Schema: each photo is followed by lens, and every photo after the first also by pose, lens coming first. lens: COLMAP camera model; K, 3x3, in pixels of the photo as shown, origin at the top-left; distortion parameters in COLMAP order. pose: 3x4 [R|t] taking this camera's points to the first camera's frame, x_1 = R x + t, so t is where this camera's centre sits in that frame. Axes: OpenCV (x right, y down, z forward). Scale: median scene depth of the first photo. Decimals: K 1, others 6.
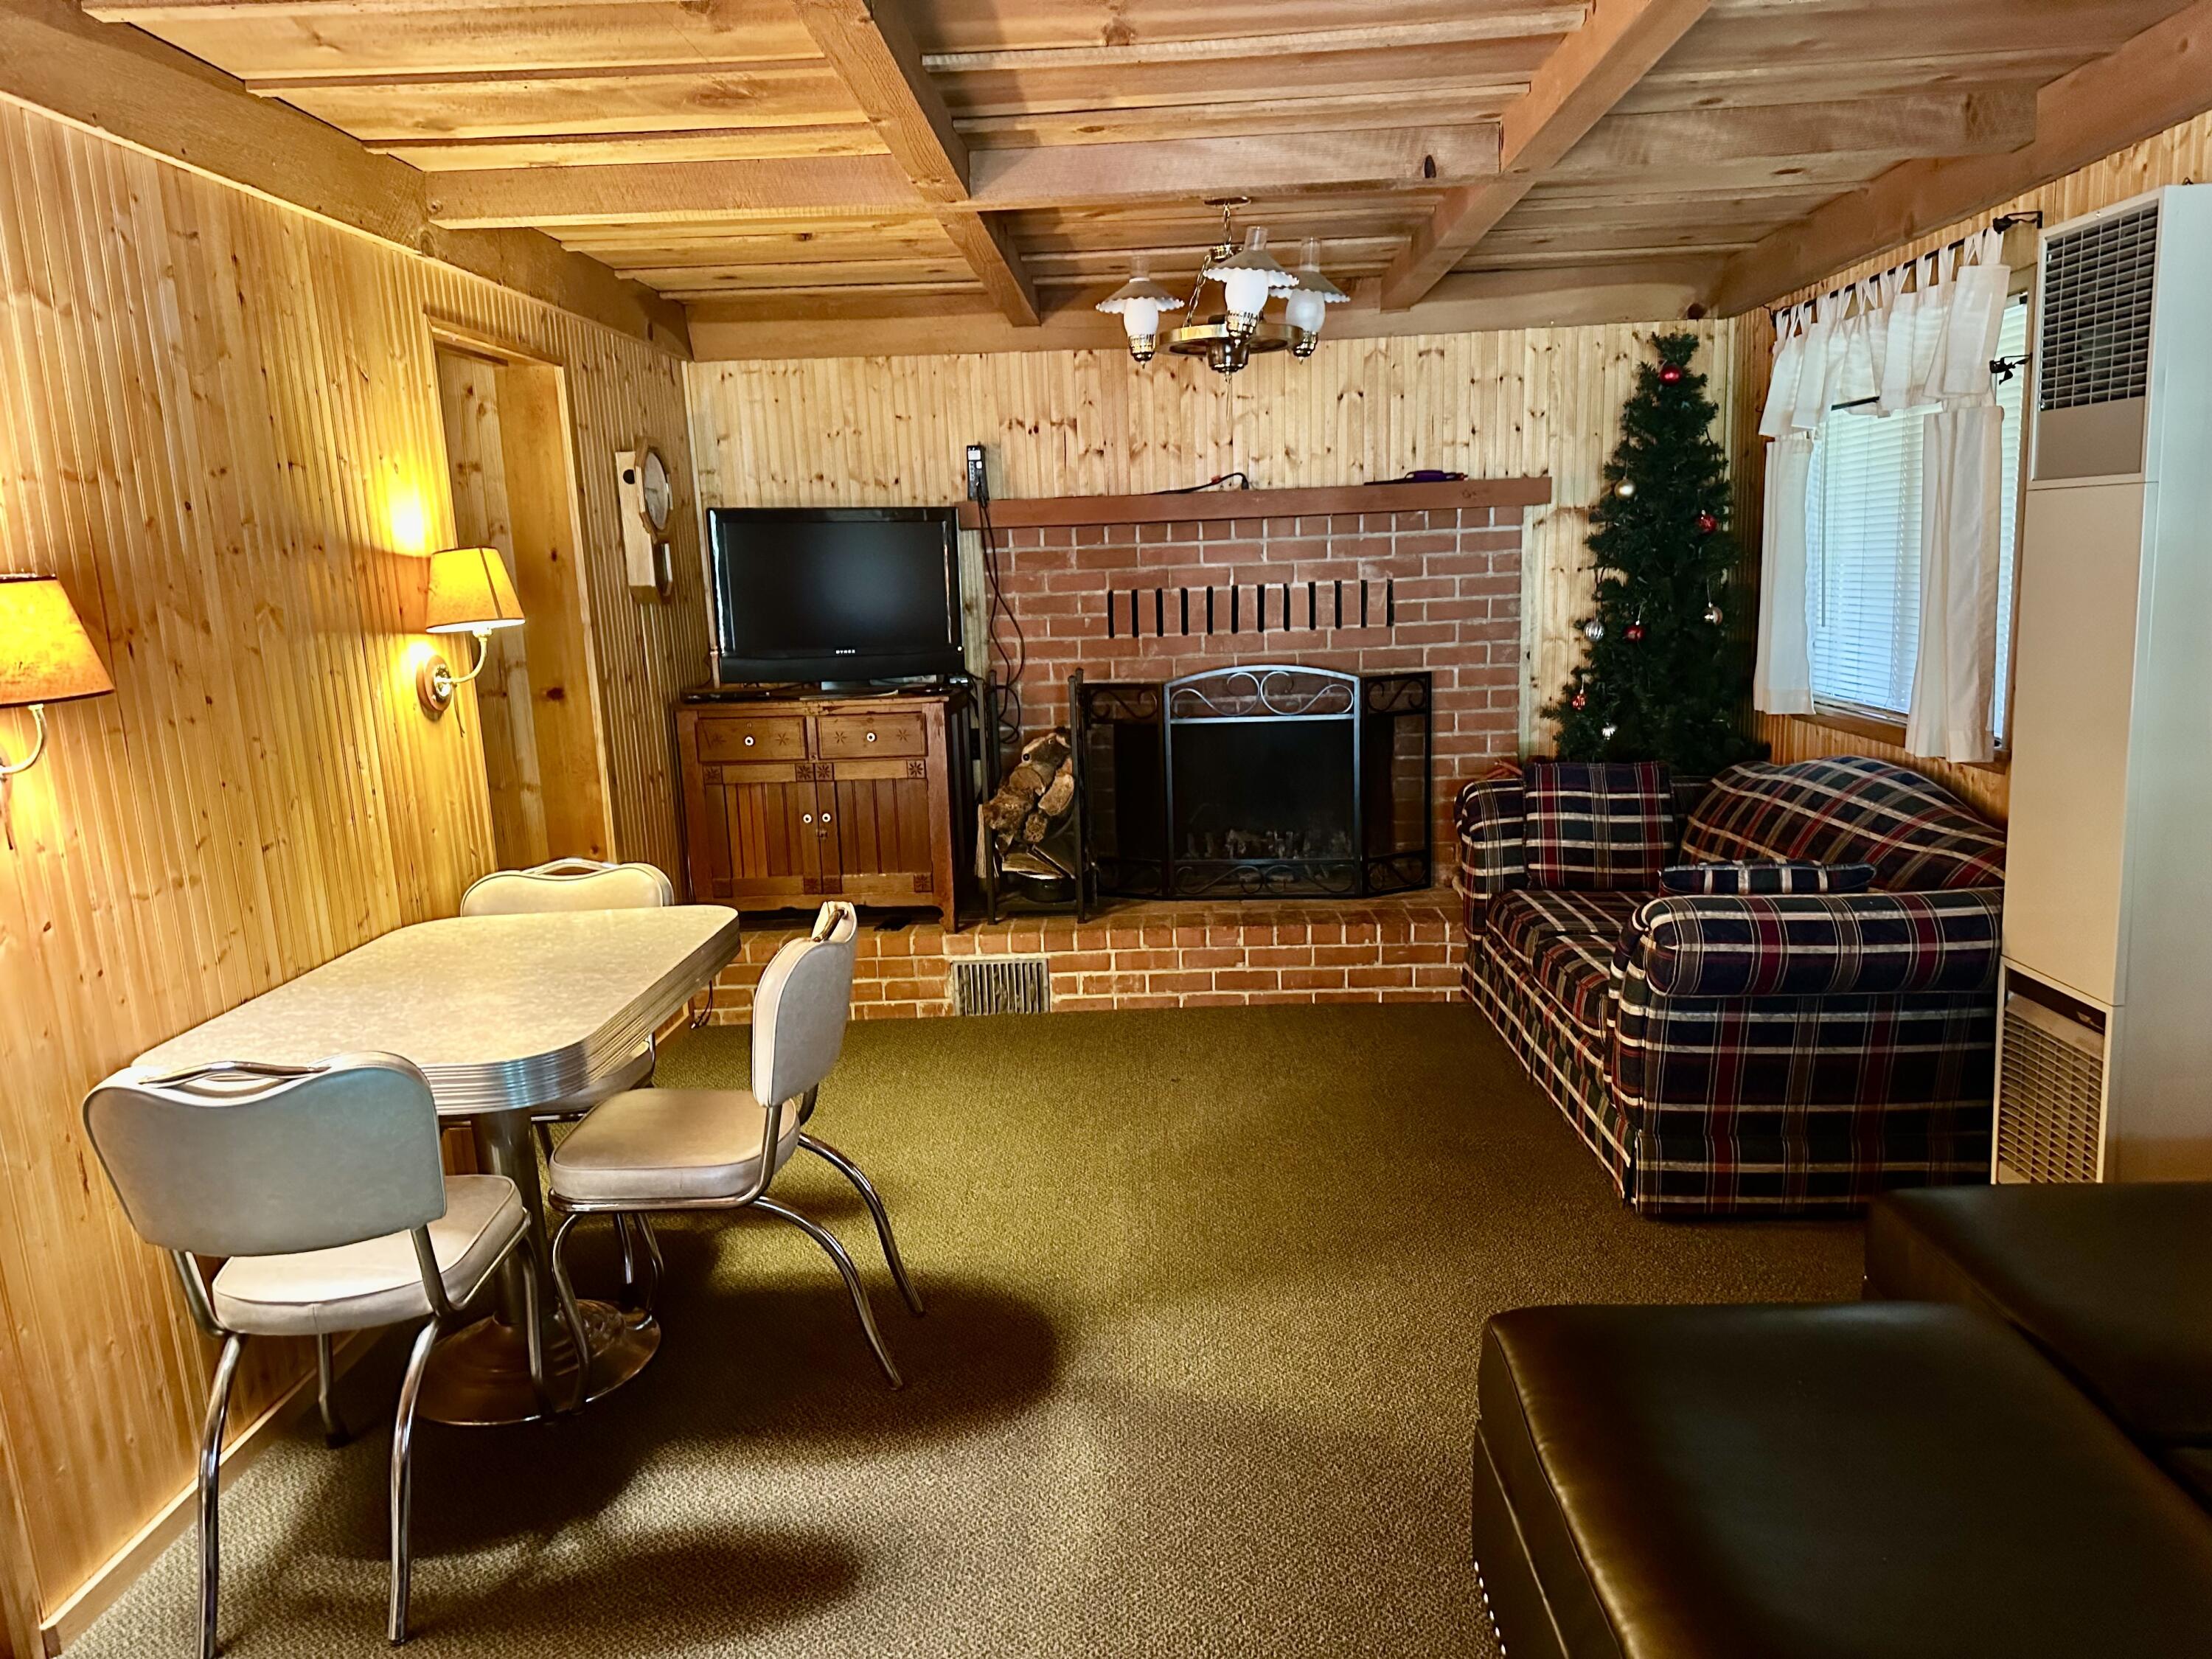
lens RADIAL K [[1569.1, 0, 1106.0], [0, 1569.1, 829.5], [0, 0, 1]] dist [0.043600, -0.061208]
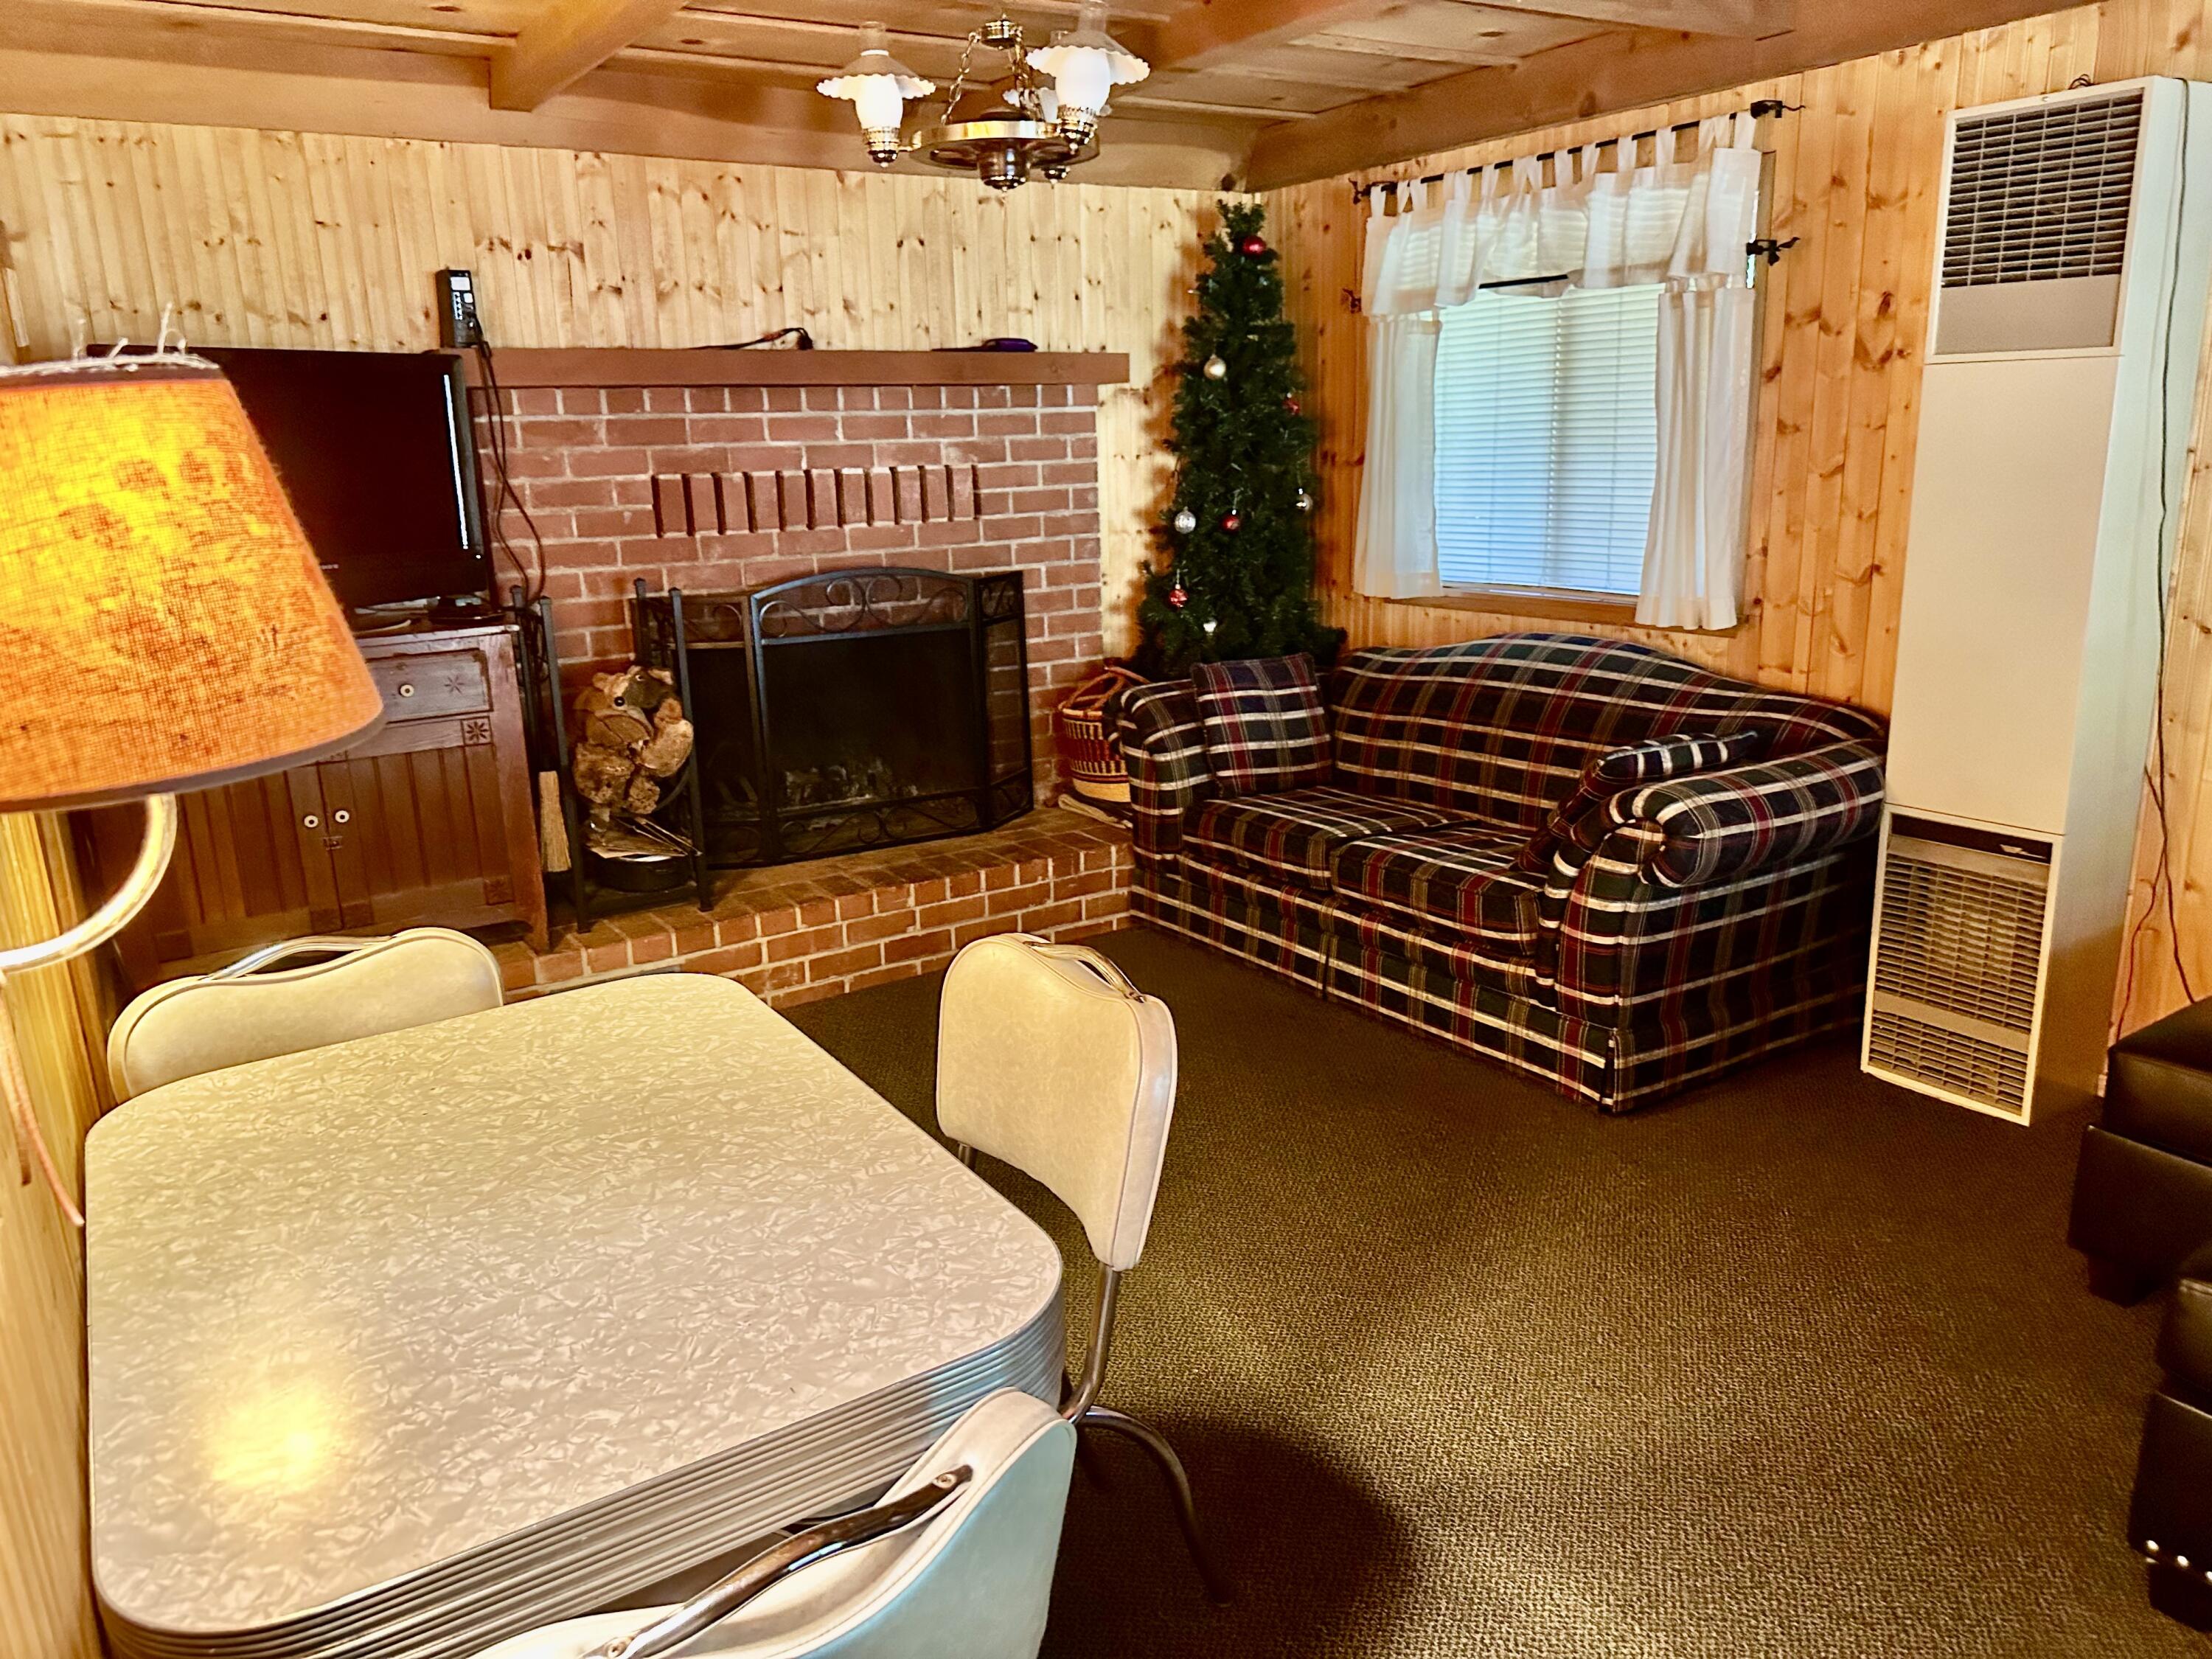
lens RADIAL K [[1579.5, 0, 1289.4], [0, 1579.5, 804.4], [0, 0, 1]] dist [0.176165, -0.316963]
pose [[0.817845, -0.119686, 0.562854, -0.206079], [0.095373, 0.992796, 0.072529, -0.020545], [-0.567480, -0.005636, 0.823368, 0.176758]]
